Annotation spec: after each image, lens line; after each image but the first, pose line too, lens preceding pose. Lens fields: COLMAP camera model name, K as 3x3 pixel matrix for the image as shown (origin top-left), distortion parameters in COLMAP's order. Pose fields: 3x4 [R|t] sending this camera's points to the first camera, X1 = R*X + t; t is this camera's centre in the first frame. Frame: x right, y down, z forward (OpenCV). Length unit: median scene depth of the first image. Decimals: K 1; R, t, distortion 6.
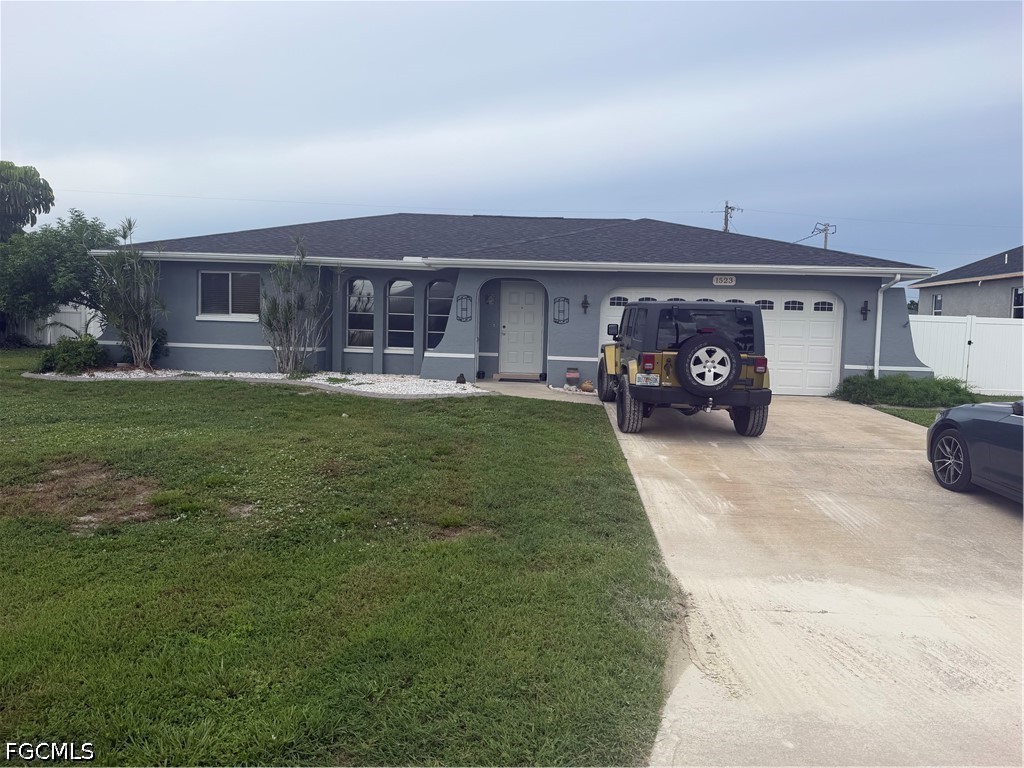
lens RADIAL K [[713.6, 0, 509.1], [0, 713.6, 357.8], [0, 0, 1]] dist [0.042043, -0.071429]
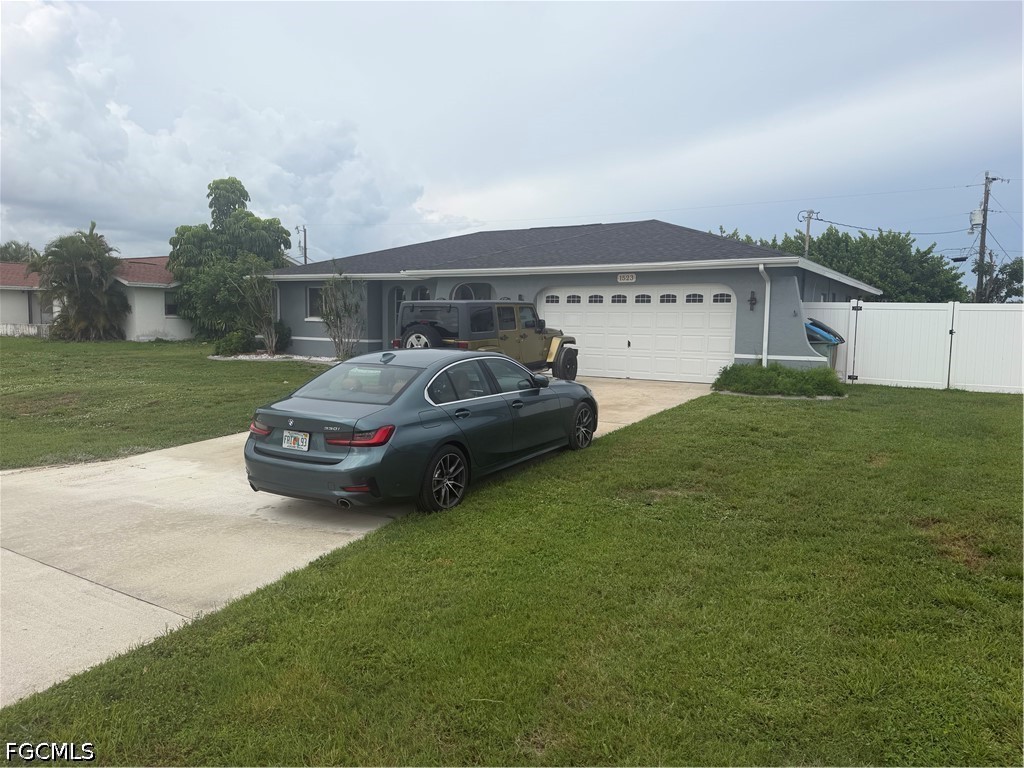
lens RADIAL K [[713.6, 0, 519.2], [0, 713.6, 381.2], [0, 0, 1]] dist [0.042043, -0.071429]
pose [[0.867455, 0.025502, -0.496862, 0.707713], [-0.009557, 0.999355, 0.034606, 0.016277], [0.497424, -0.025271, 0.867139, -0.054759]]
